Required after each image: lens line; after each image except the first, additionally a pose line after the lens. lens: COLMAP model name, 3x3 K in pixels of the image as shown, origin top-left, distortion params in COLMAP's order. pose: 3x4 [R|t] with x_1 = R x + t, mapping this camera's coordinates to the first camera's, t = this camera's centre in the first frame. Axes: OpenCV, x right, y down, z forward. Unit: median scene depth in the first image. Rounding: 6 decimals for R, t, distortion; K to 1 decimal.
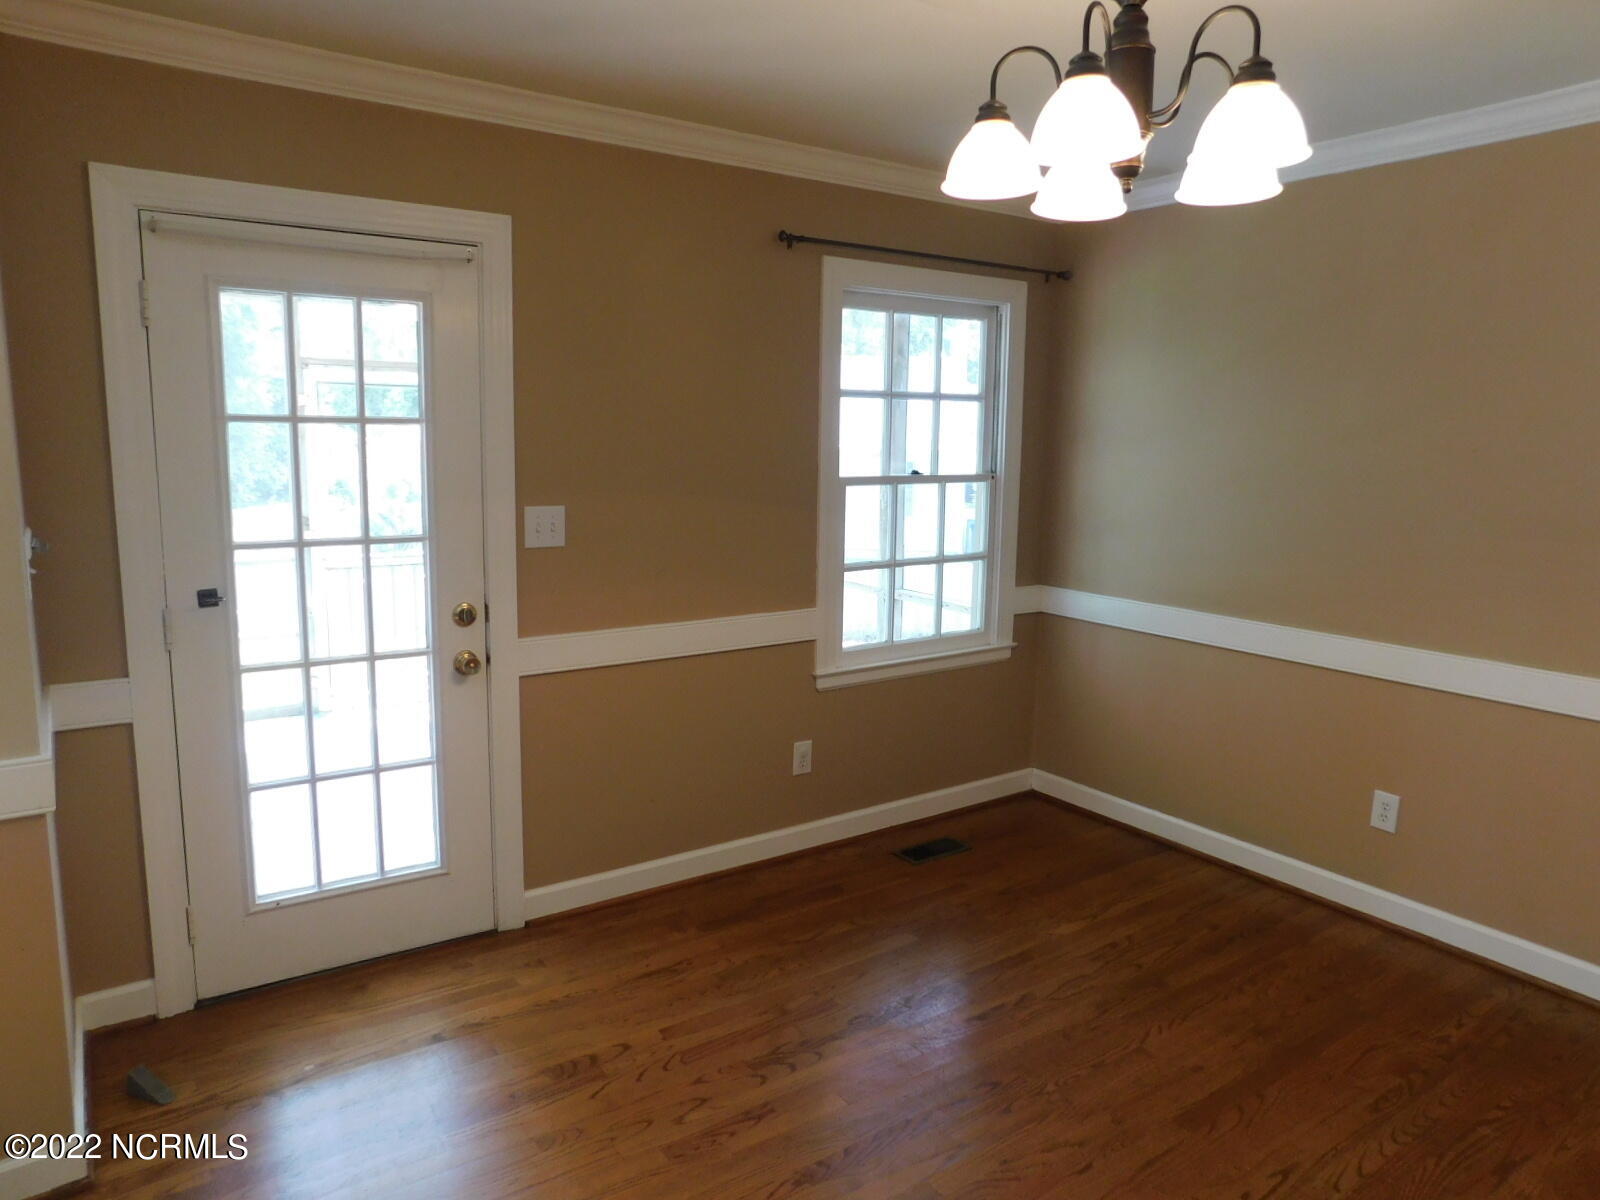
lens RADIAL K [[1051.1, 0, 789.0], [0, 1051.1, 603.9], [0, 0, 1]] dist [-0.037088, 0.016394]
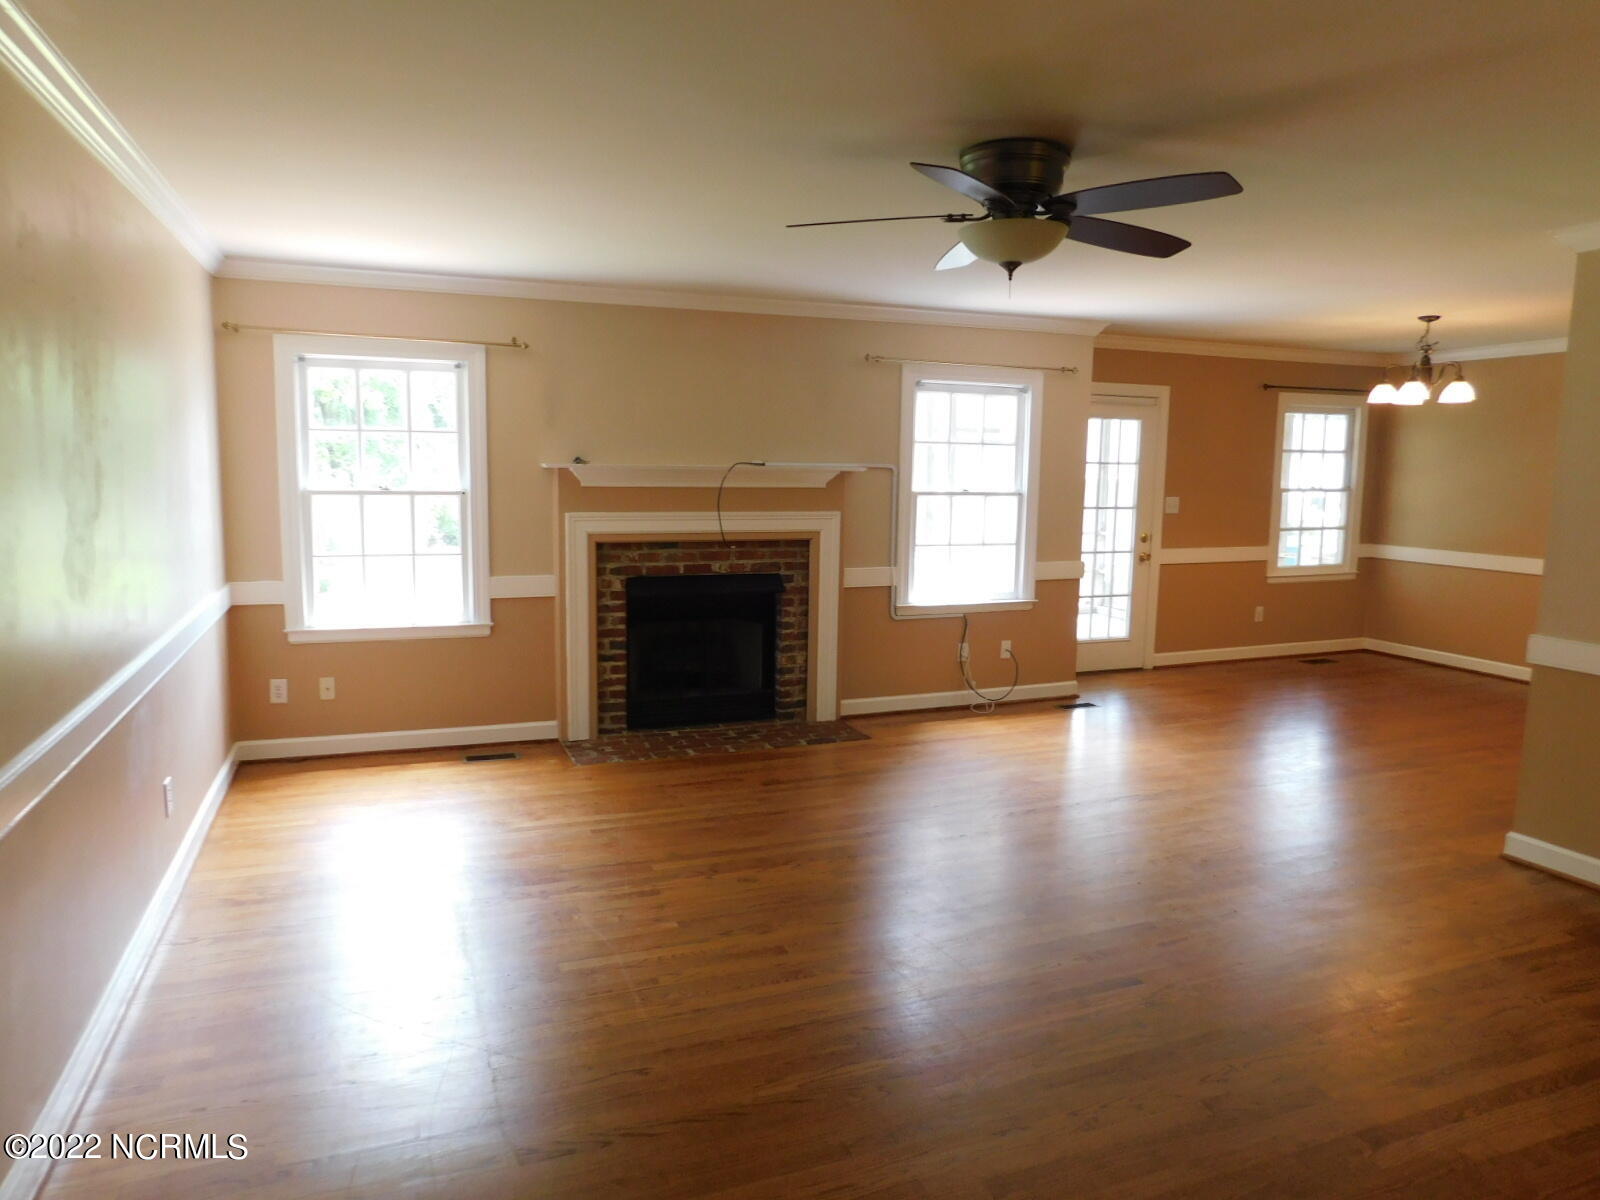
lens RADIAL K [[1051.1, 0, 803.4], [0, 1051.1, 584.2], [0, 0, 1]] dist [-0.037088, 0.016394]
pose [[0.977271, 0.030981, -0.209718, -0.468433], [-0.038270, 0.998793, -0.030787, 0.188570], [0.208511, 0.038113, 0.977277, -1.359769]]
